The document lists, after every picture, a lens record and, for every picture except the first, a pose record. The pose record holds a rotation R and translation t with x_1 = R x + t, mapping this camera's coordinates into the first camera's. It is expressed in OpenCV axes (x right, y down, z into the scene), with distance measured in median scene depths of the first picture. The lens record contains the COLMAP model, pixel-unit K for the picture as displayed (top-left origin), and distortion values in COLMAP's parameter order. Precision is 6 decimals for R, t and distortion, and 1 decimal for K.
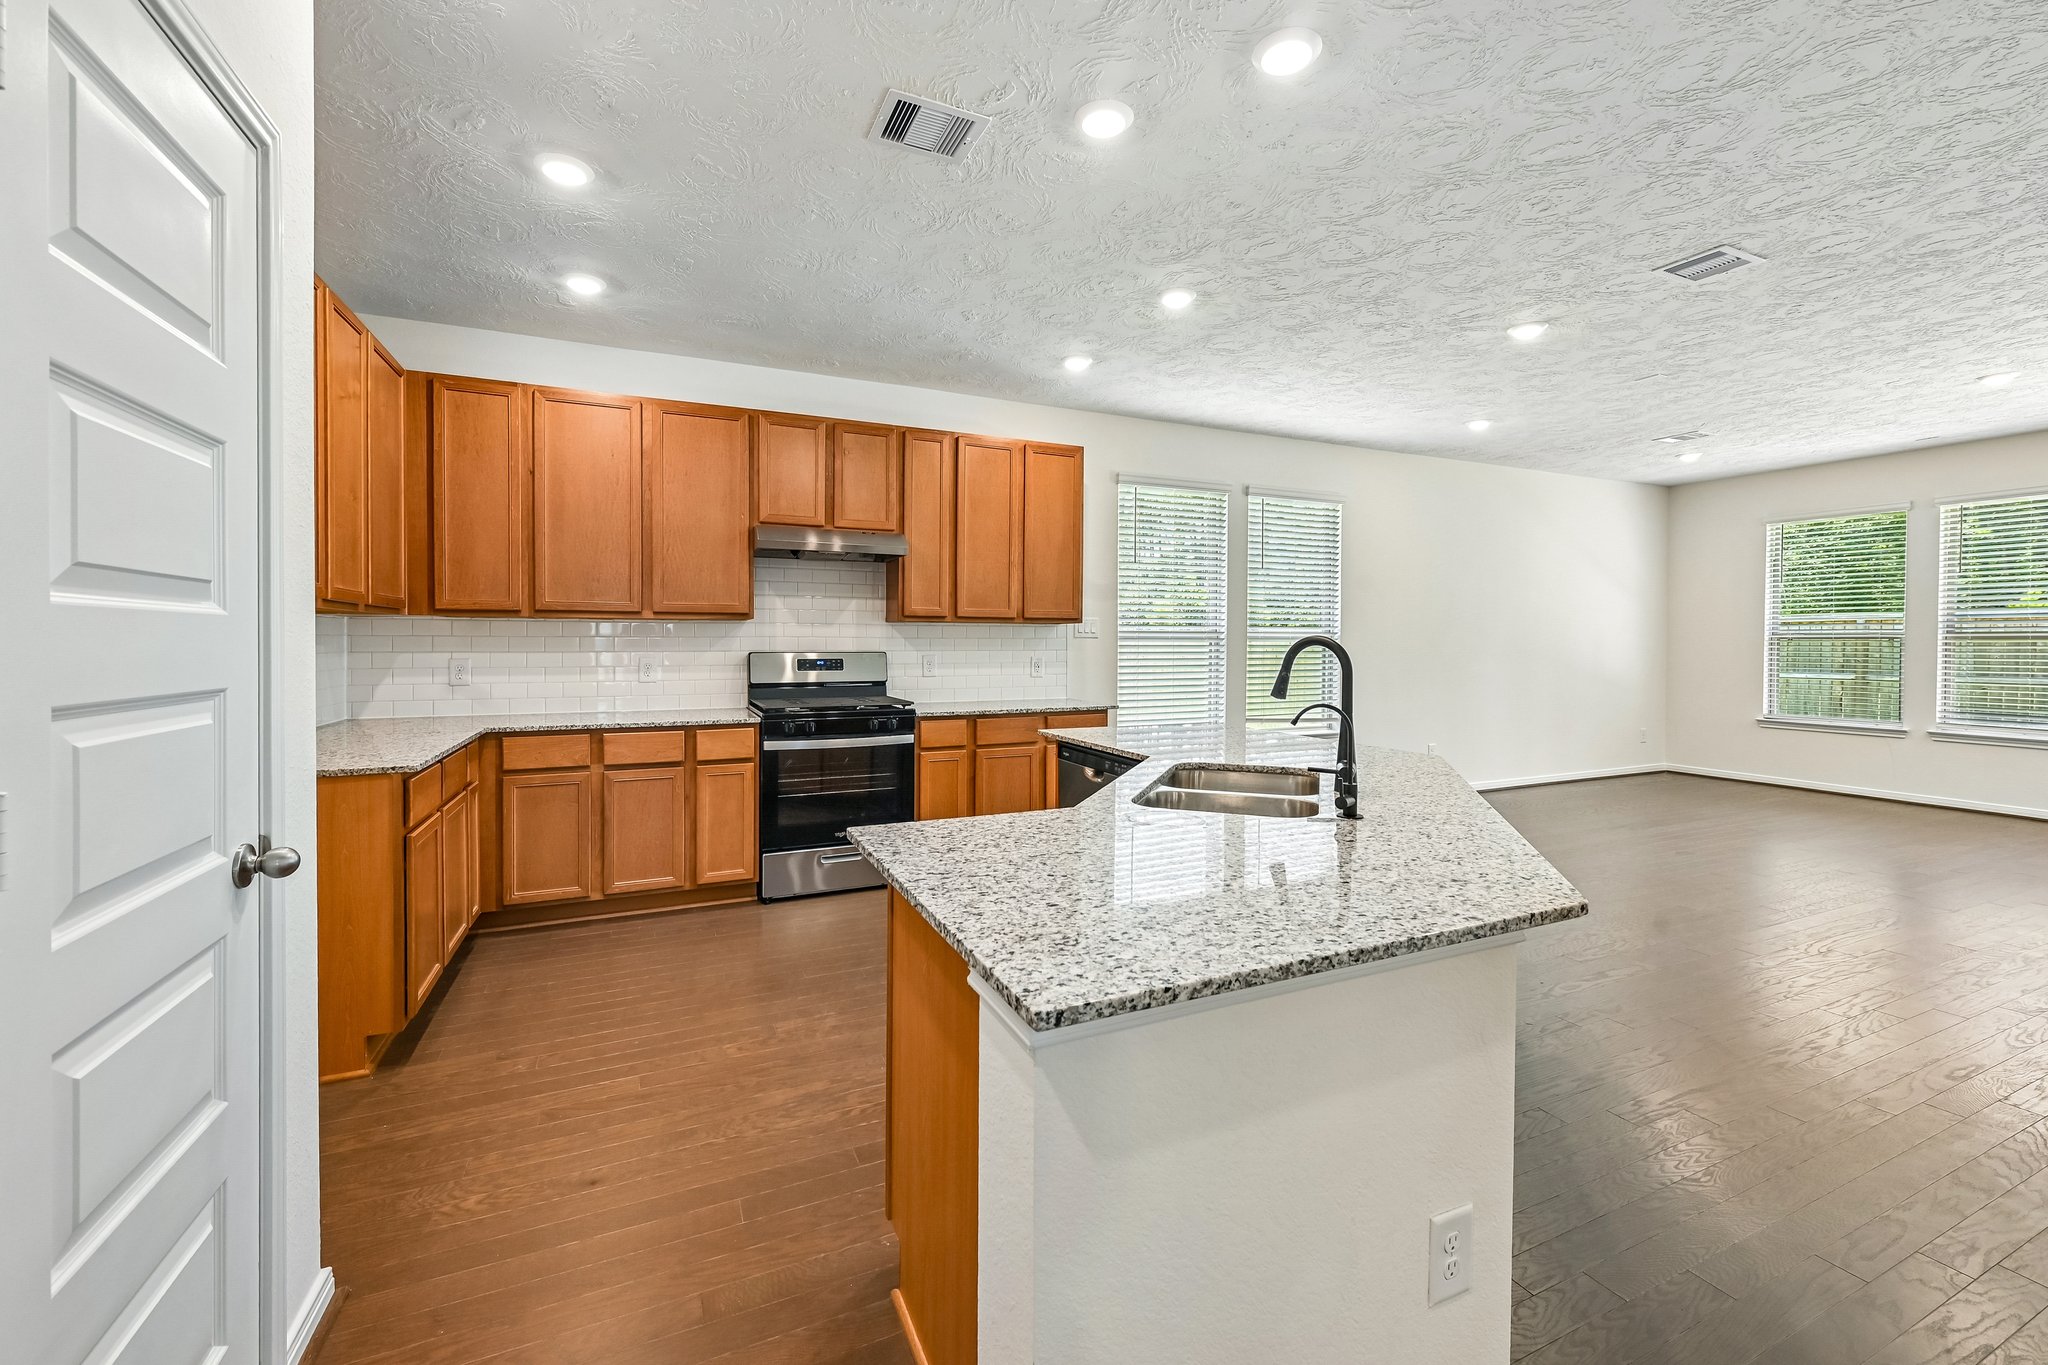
lens RADIAL K [[820.6, 0, 1024.4], [0, 820.6, 642.7], [0, 0, 1]] dist [0.000127, 0.000005]
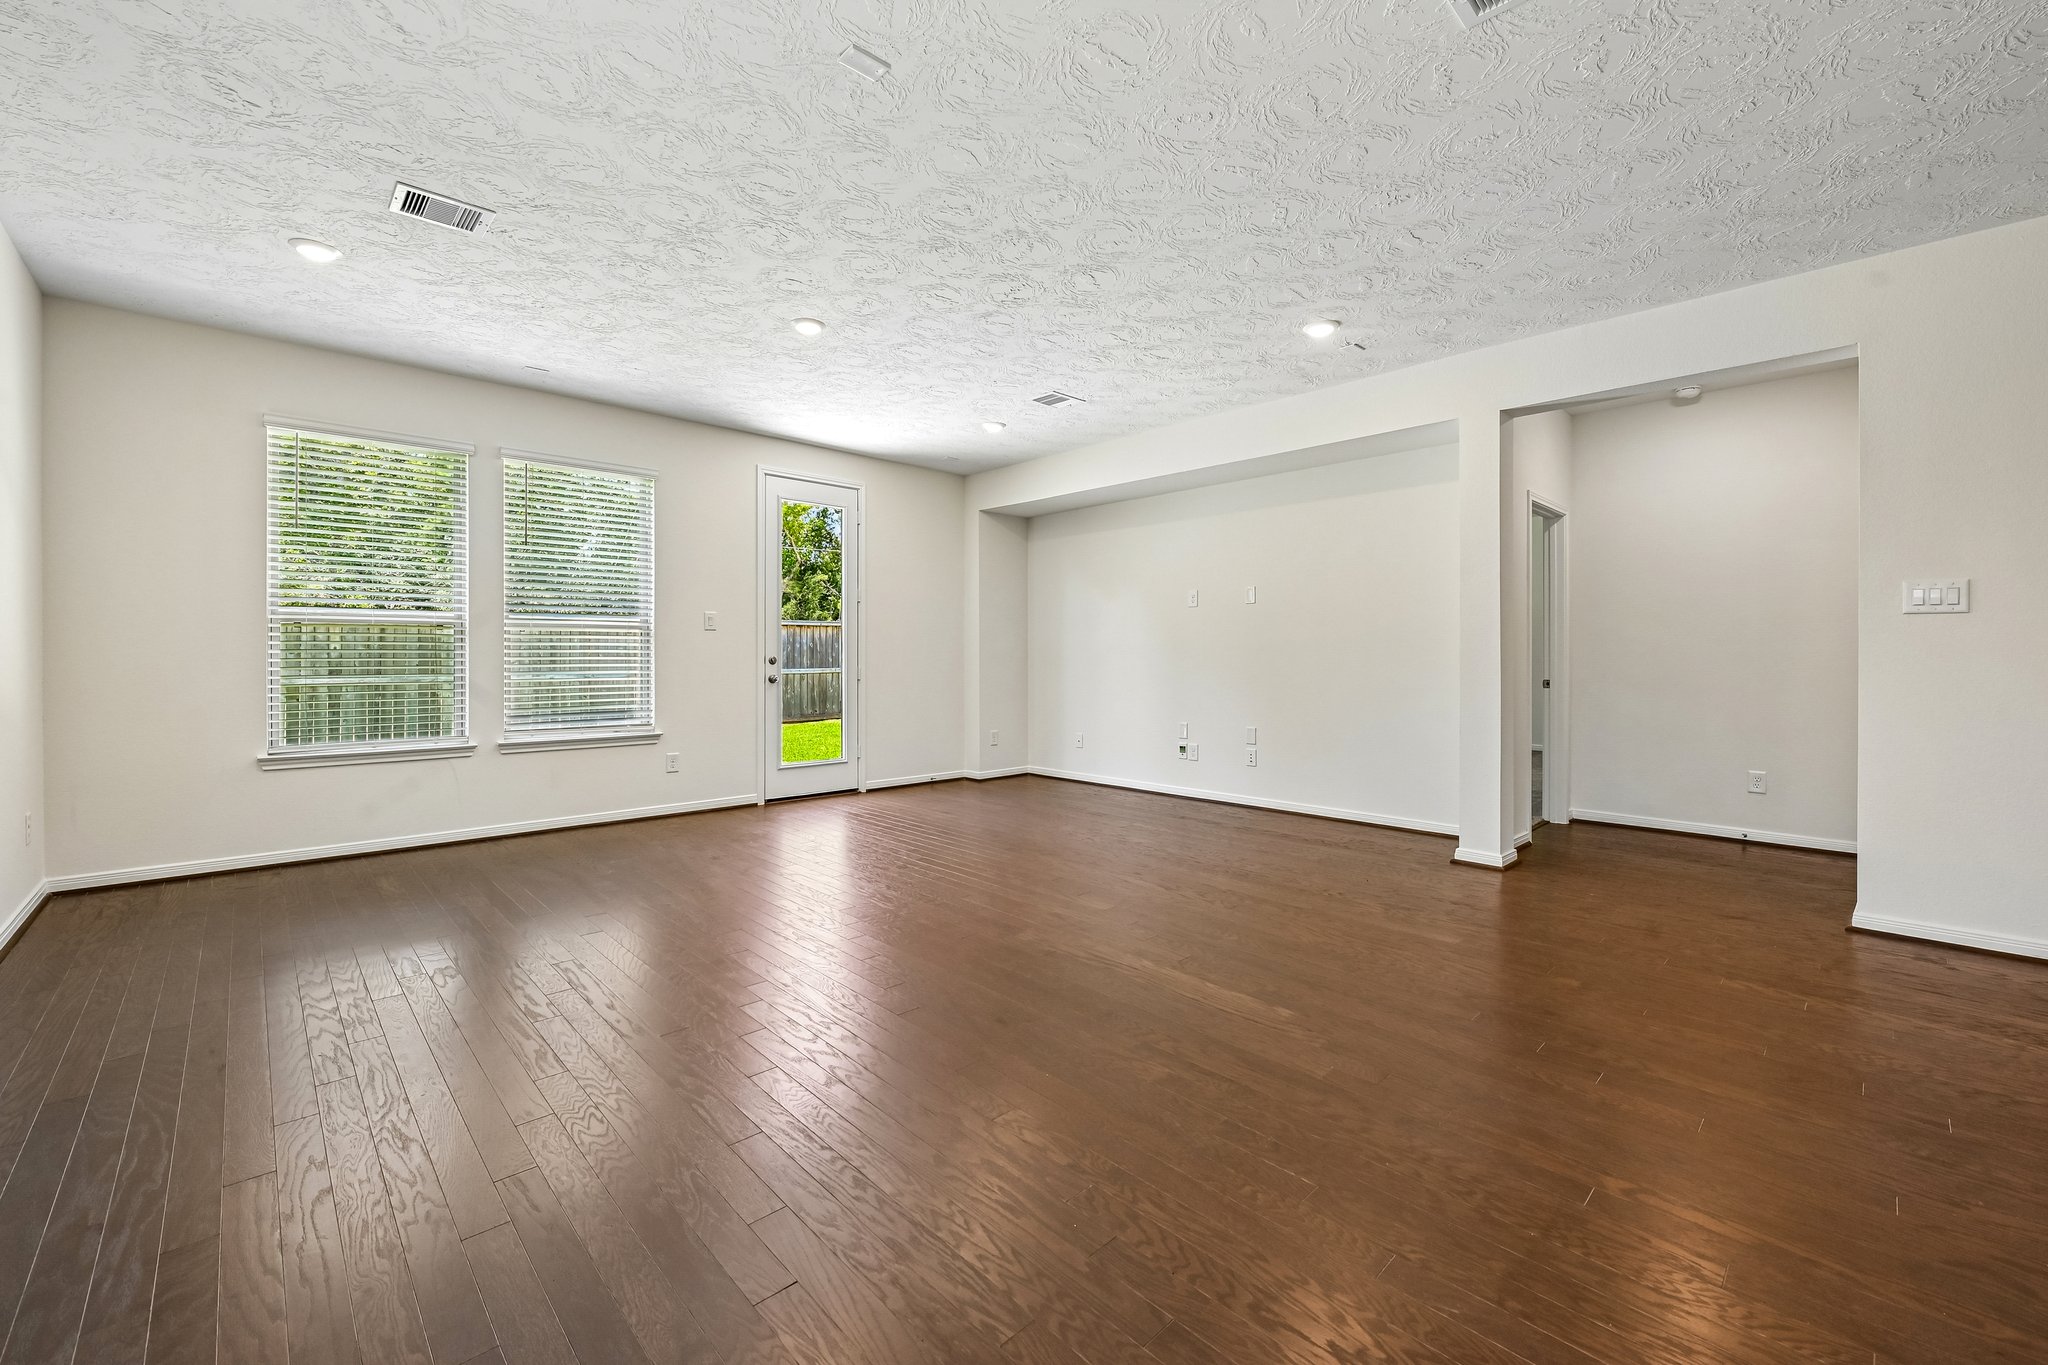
lens RADIAL K [[823.8, 0, 1030.3], [0, 823.8, 662.7], [0, 0, 1]] dist [-0.001495, -0.000325]
pose [[-0.328479, -0.011936, 0.944436, 0.307292], [0.002950, 0.999902, 0.013663, 0.034739], [-0.944507, 0.007274, -0.328412, 1.256813]]
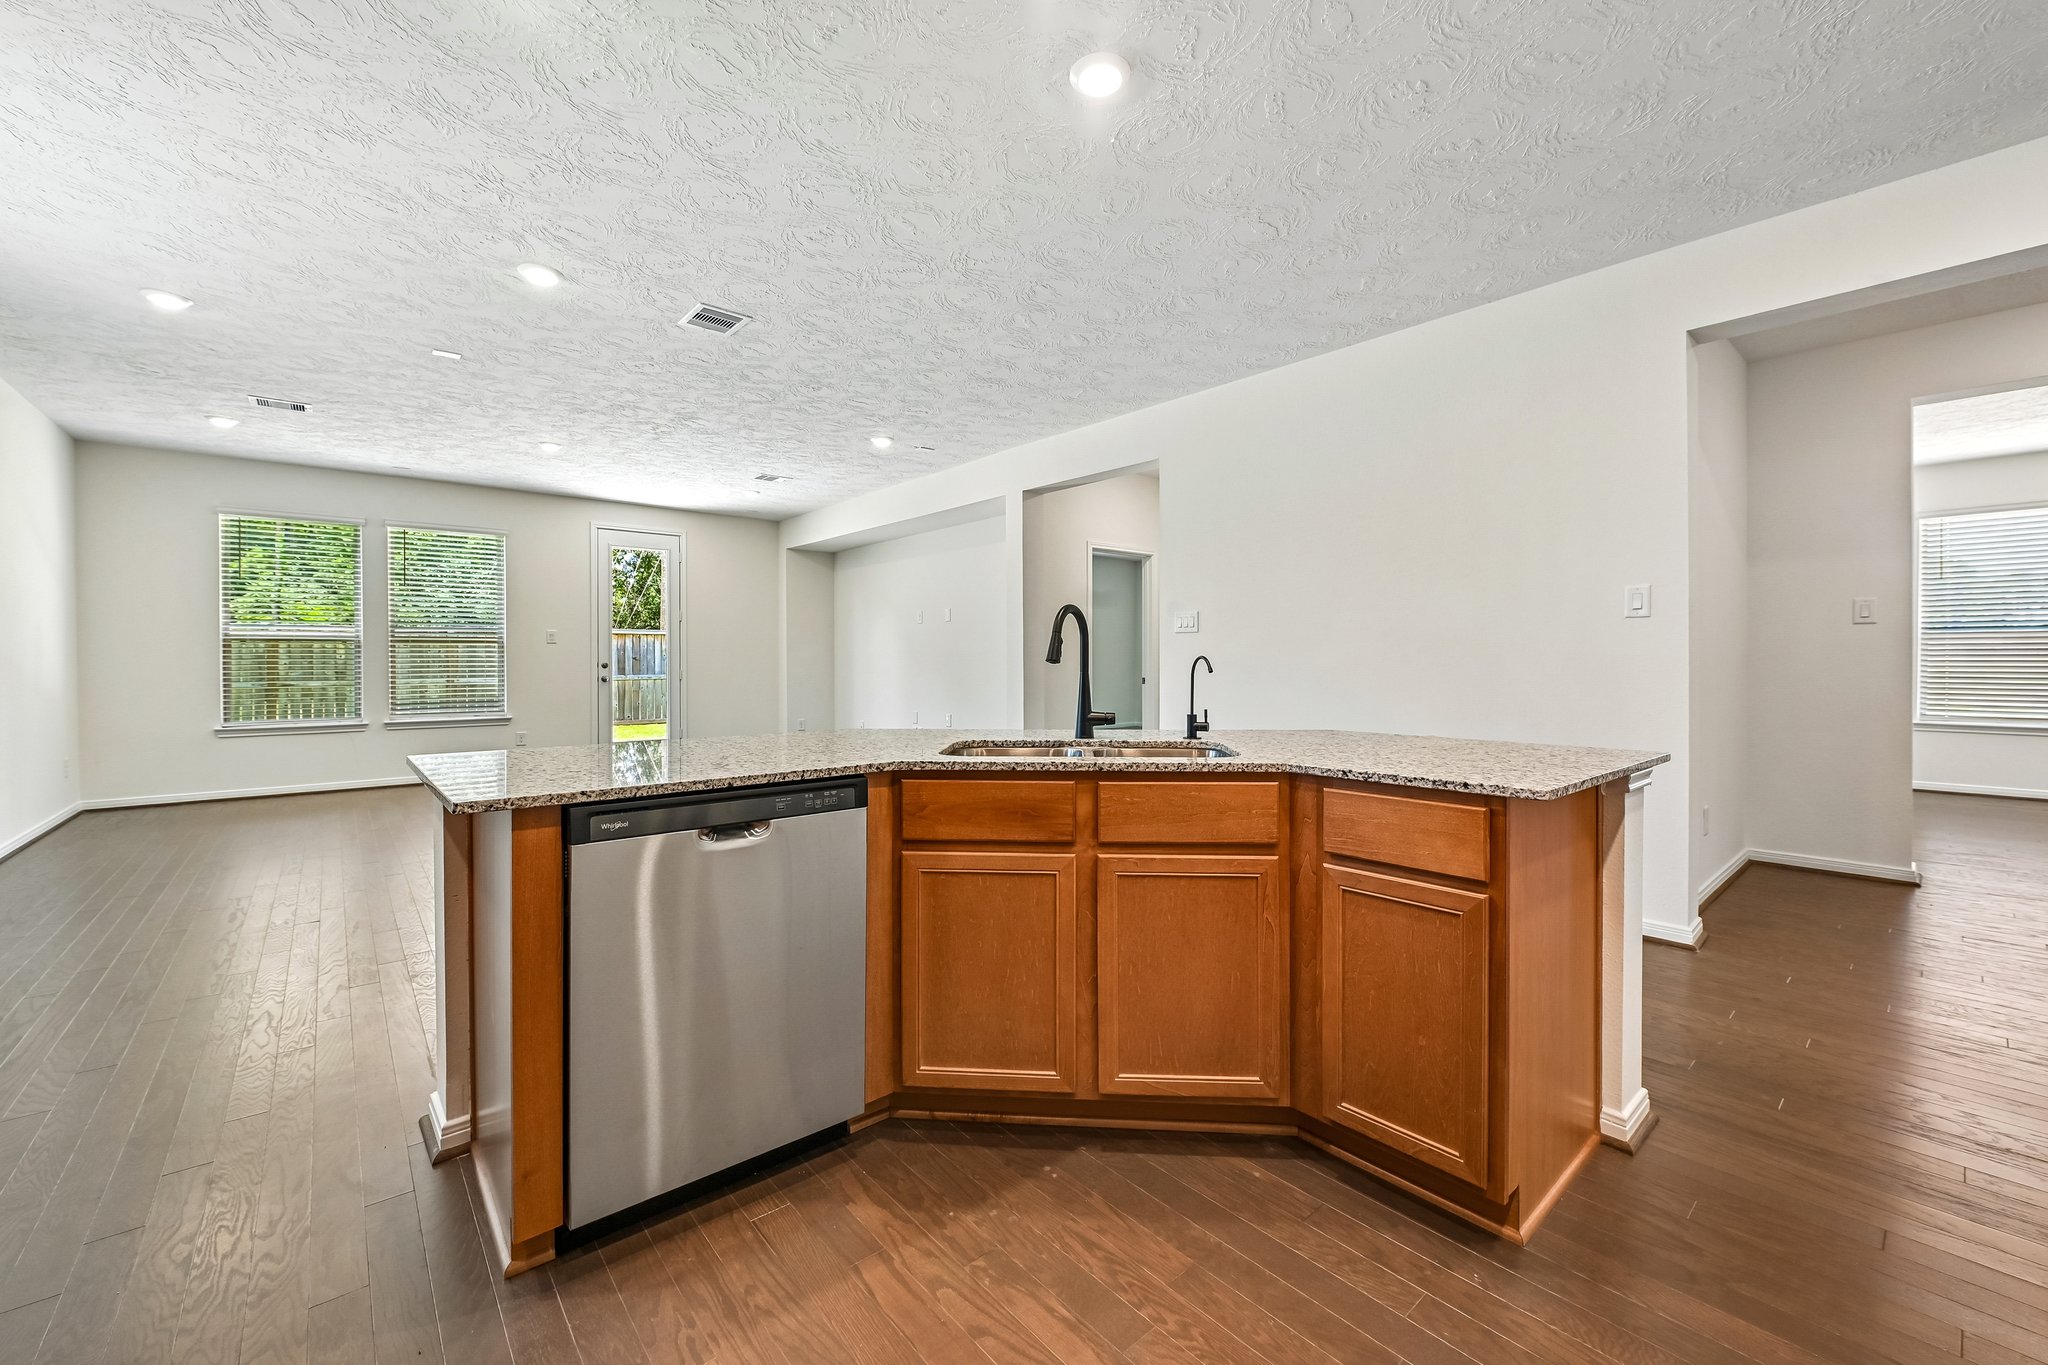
lens RADIAL K [[810.2, 0, 1019.1], [0, 810.2, 667.2], [0, 0, 1]] dist [0.001070, 0.000206]
pose [[-0.272806, -0.011841, 0.961996, -0.370683], [0.005795, 0.999886, 0.013951, 0.033142], [-0.962052, 0.009381, -0.272706, 0.734897]]
